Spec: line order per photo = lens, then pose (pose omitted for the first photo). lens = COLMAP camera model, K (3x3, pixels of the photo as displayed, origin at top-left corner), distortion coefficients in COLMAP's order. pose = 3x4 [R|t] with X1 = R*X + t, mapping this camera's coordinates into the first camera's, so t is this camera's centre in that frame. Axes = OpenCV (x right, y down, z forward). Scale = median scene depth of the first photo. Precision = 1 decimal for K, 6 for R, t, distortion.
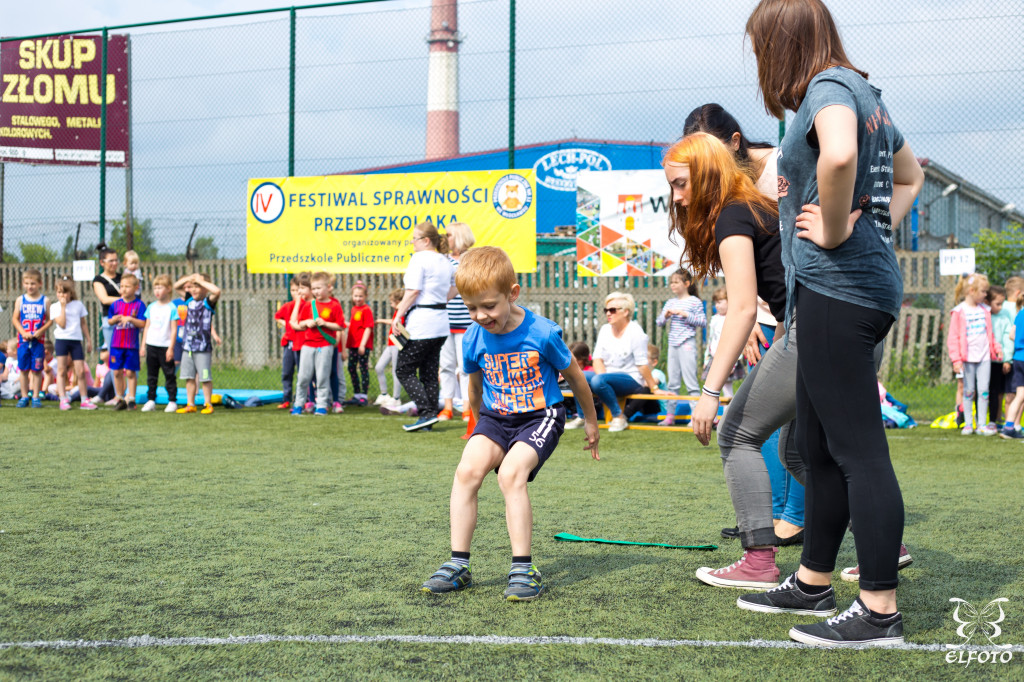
lens RADIAL K [[1668.0, 0, 478.2], [0, 1668.0, 349.6], [0, 0, 1]] dist [-0.071901, 0.000000]
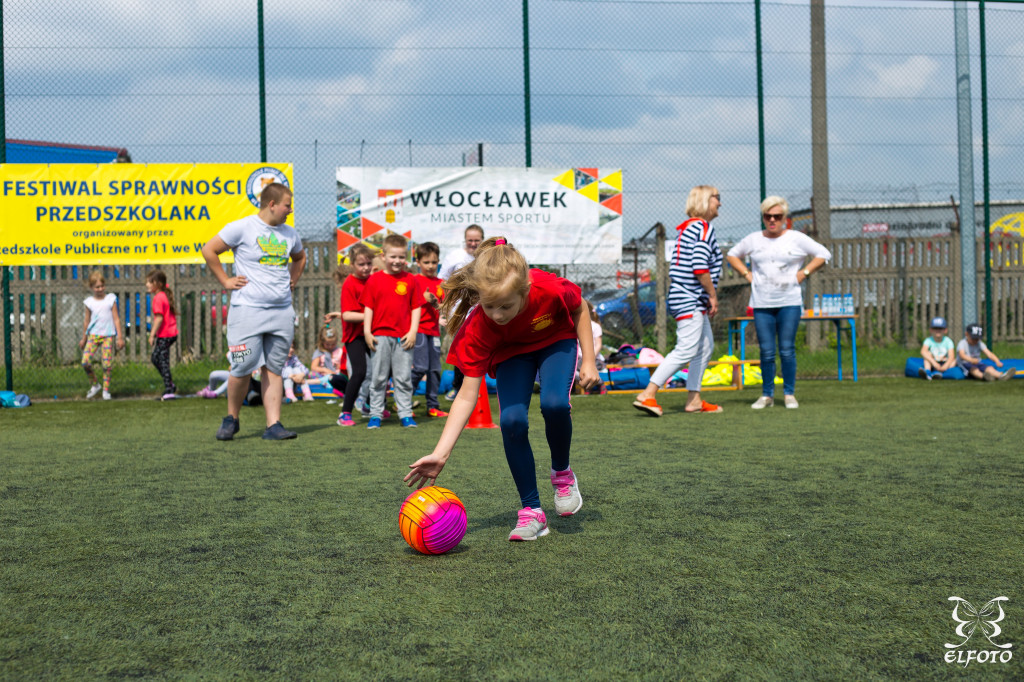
lens RADIAL K [[1668.0, 0, 496.4], [0, 1668.0, 382.0], [0, 0, 1]] dist [-0.071901, 0.000000]
pose [[0.798953, -0.046916, 0.599561, -0.491320], [0.035245, 0.998892, 0.031198, 0.000808], [-0.600360, -0.003794, 0.799721, 0.086170]]
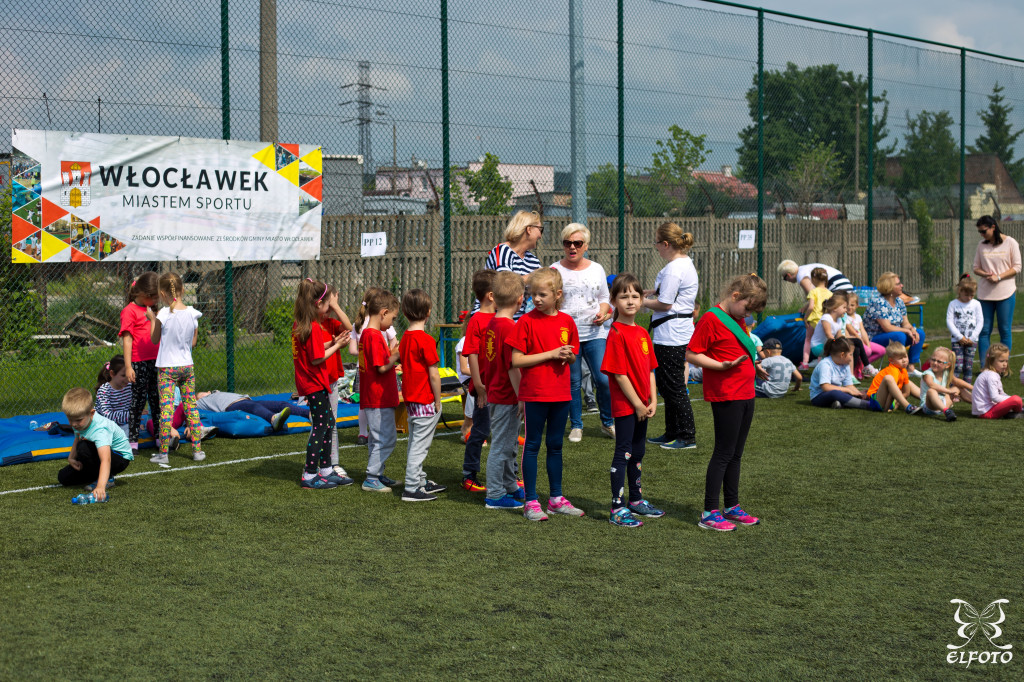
lens RADIAL K [[1668.0, 0, 514.7], [0, 1668.0, 341.7], [0, 0, 1]] dist [-0.071901, 0.000000]
pose [[0.281700, -0.069312, 0.956996, -0.606054], [0.024721, 0.997581, 0.064974, -0.050786], [-0.959184, 0.005355, 0.282732, 0.544761]]
